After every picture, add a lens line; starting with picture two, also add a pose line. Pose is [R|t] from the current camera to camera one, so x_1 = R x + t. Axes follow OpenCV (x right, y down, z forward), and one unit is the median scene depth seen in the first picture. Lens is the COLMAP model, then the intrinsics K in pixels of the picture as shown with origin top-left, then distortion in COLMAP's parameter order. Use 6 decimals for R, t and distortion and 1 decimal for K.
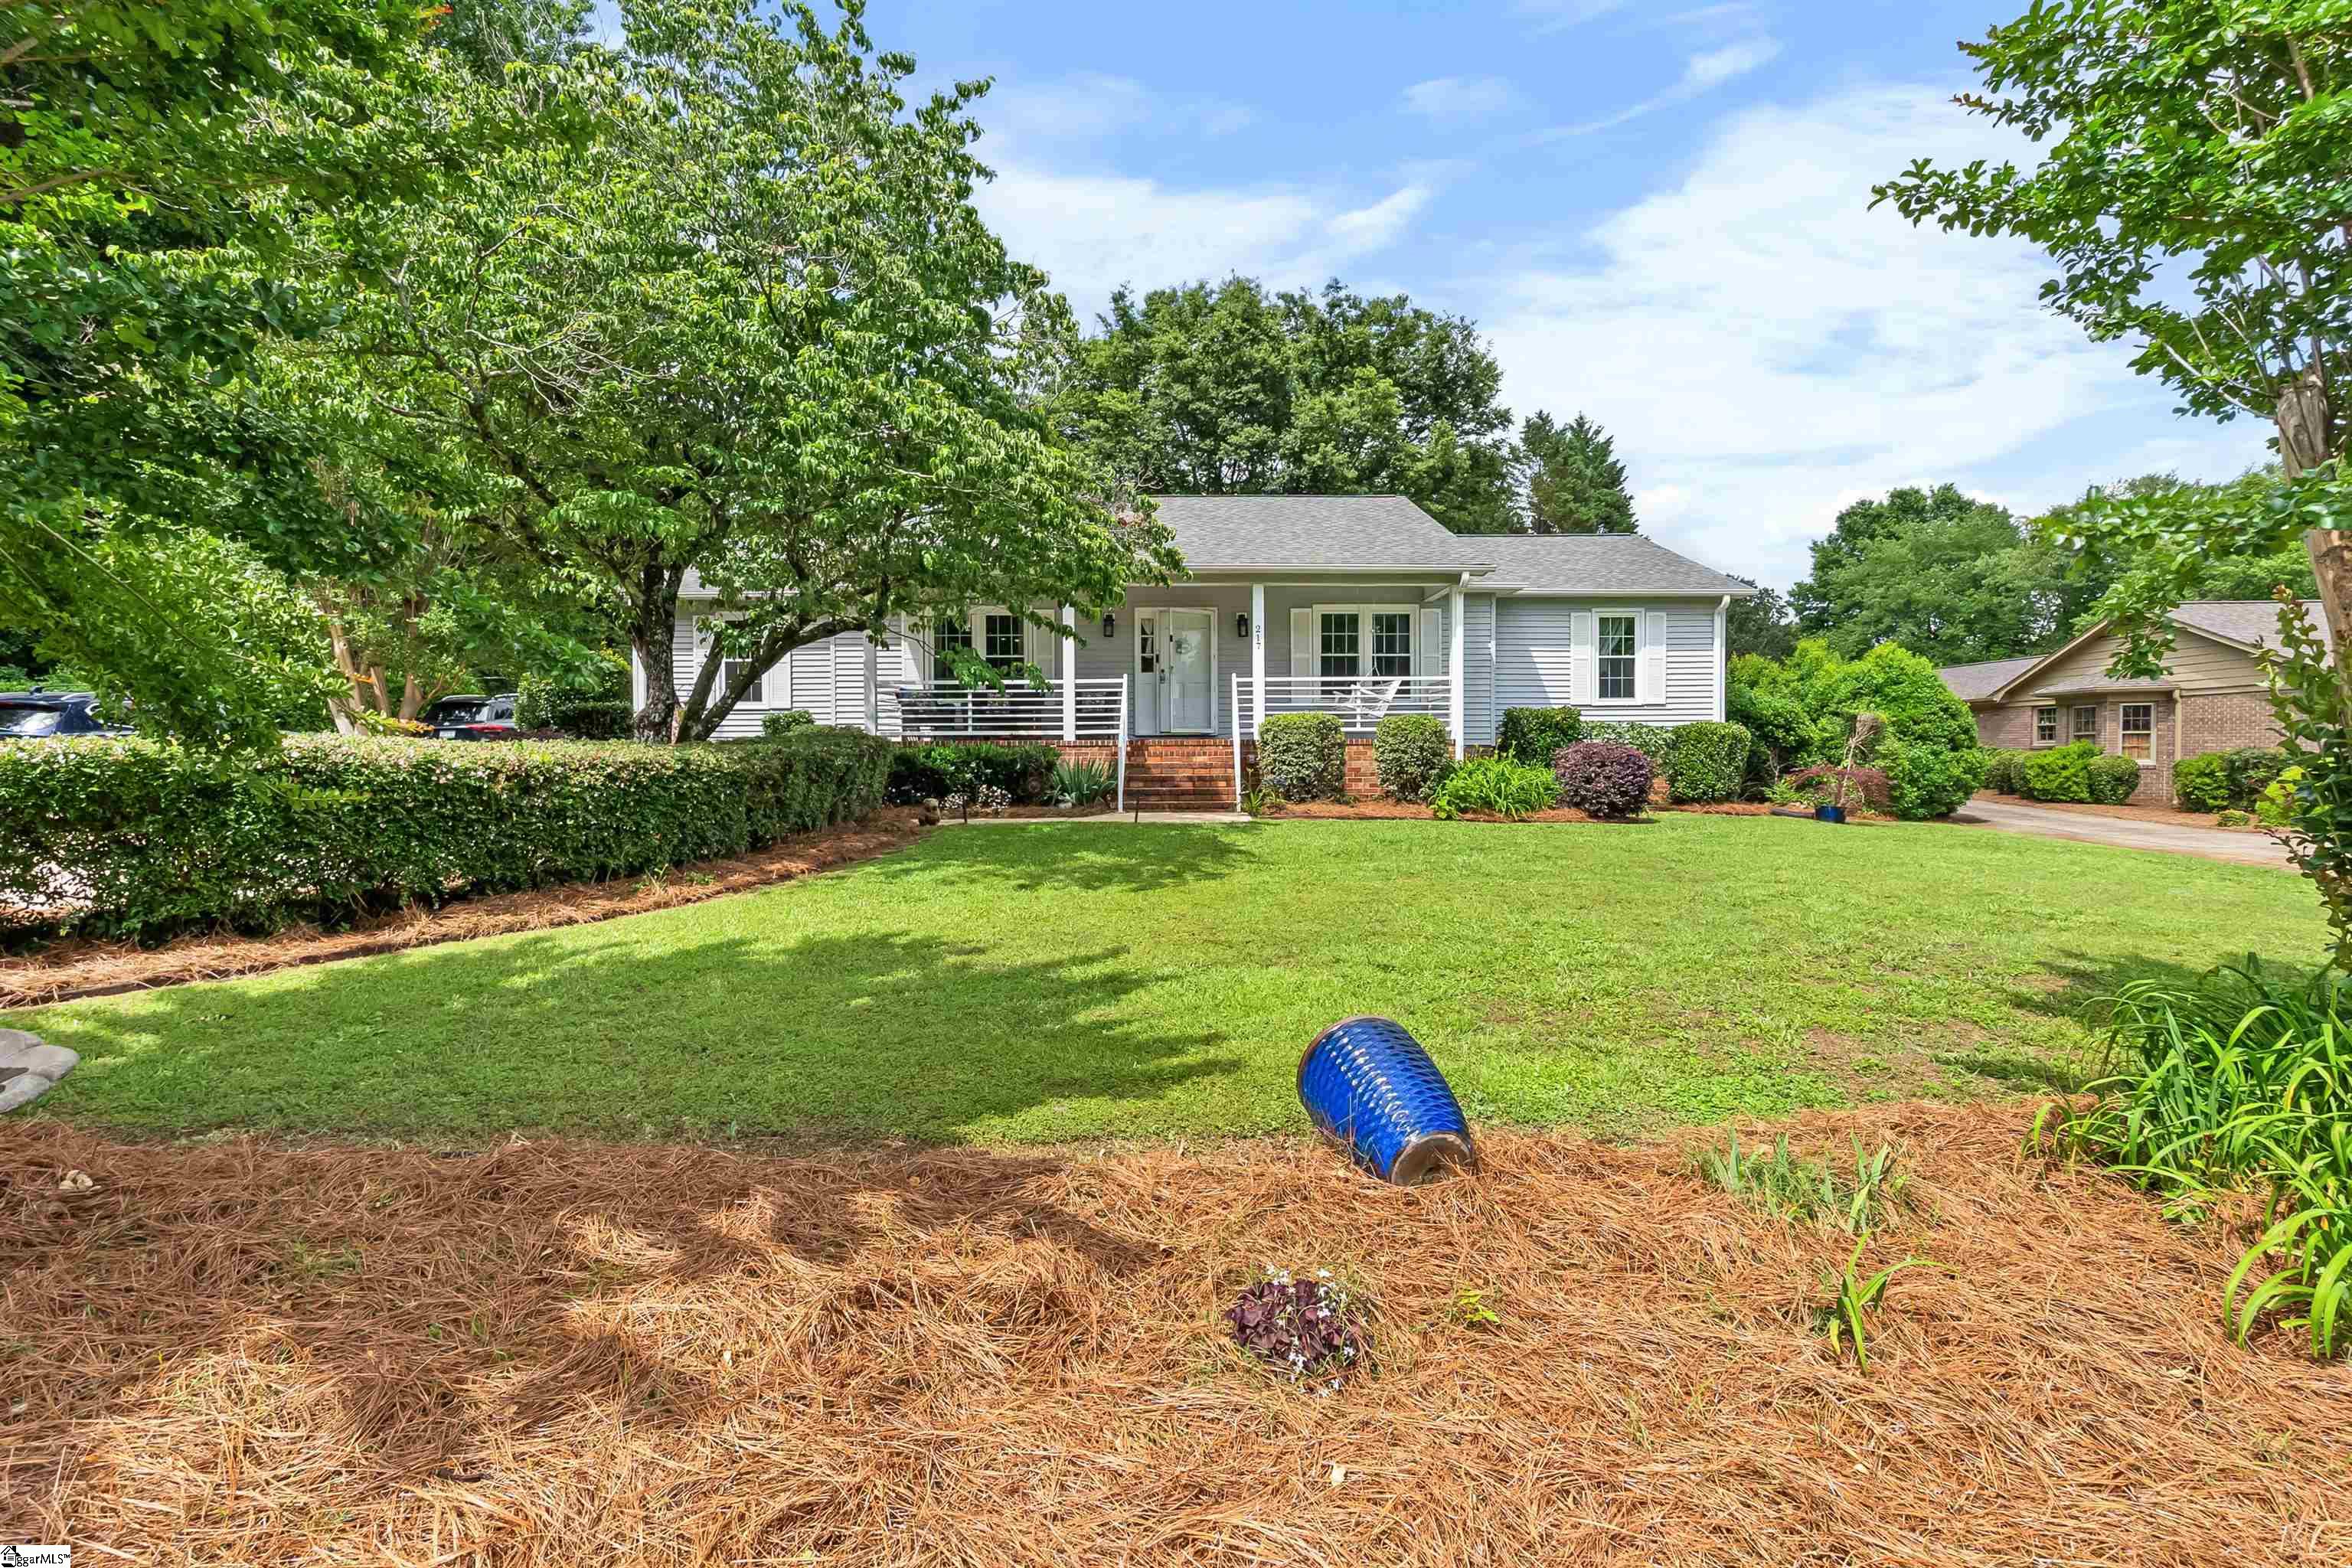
lens RADIAL K [[1103.0, 0, 1173.4], [0, 1103.0, 777.4], [0, 0, 1]] dist [-0.013560, 0.003577]
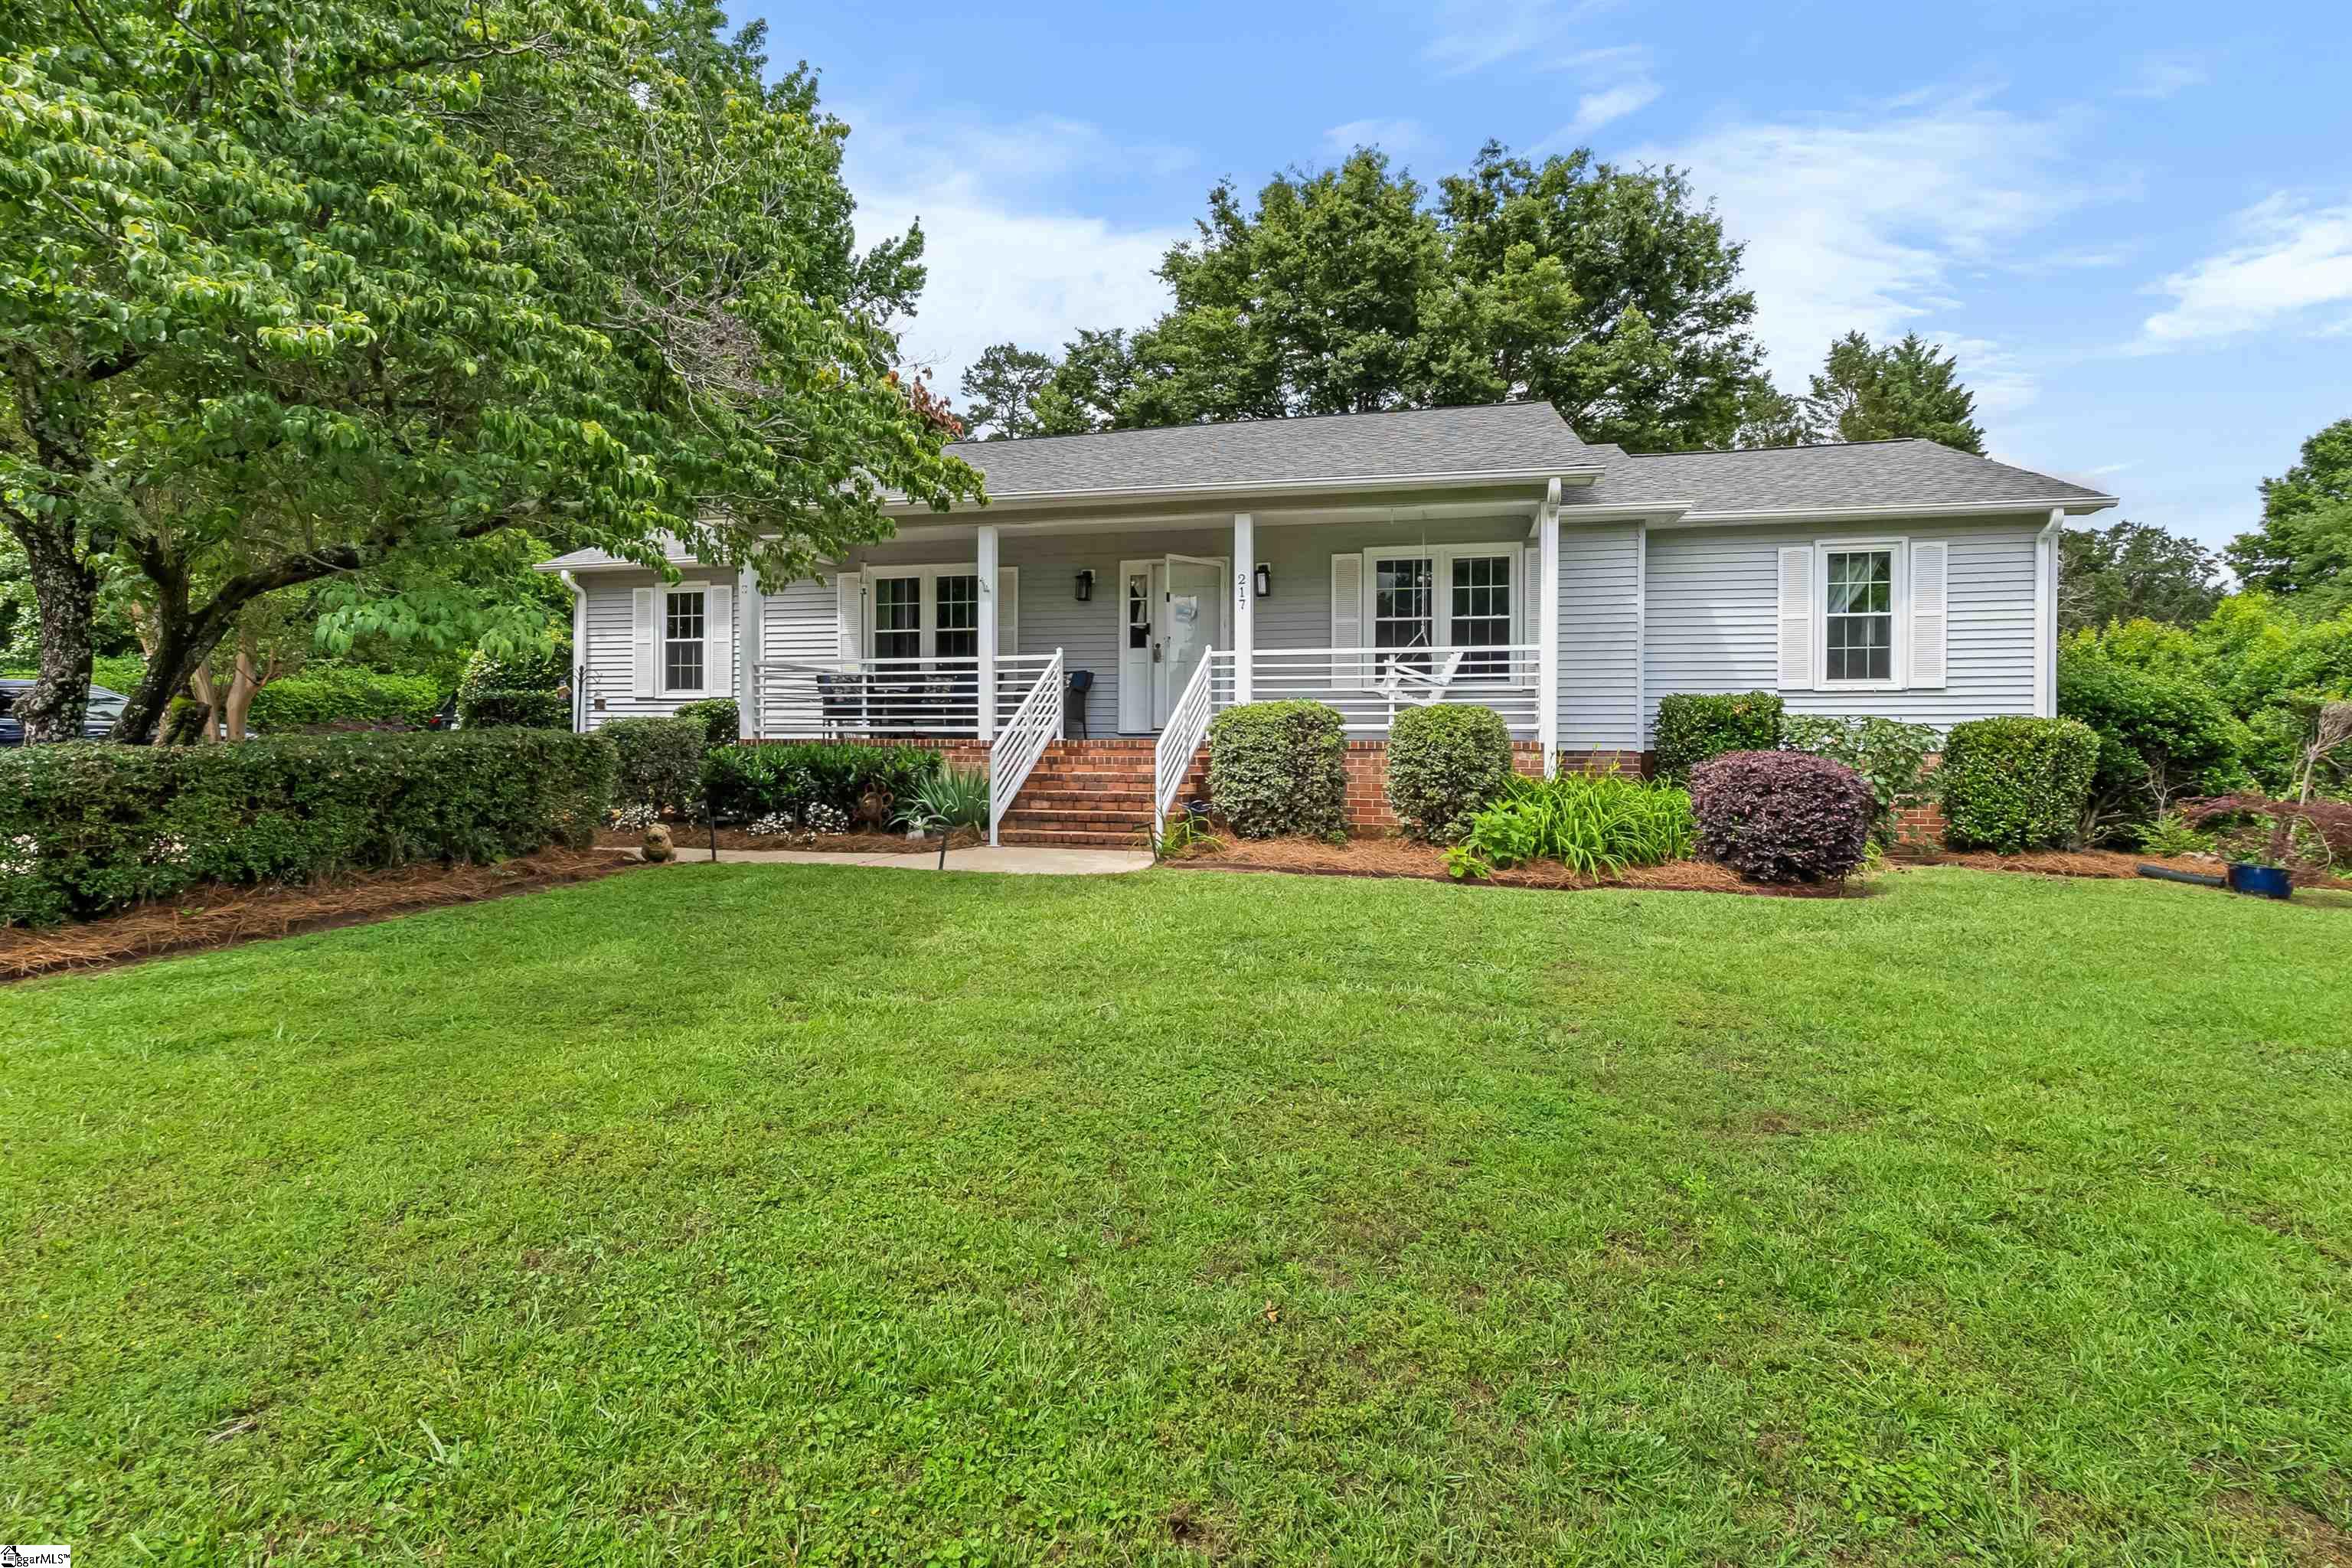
lens RADIAL K [[1103.0, 0, 1186.7], [0, 1103.0, 744.0], [0, 0, 1]] dist [-0.013560, 0.003577]
pose [[0.966984, 0.009361, -0.254664, 0.188371], [-0.015536, 0.999632, -0.022246, -0.014308], [0.254362, 0.025468, 0.966774, 0.286901]]
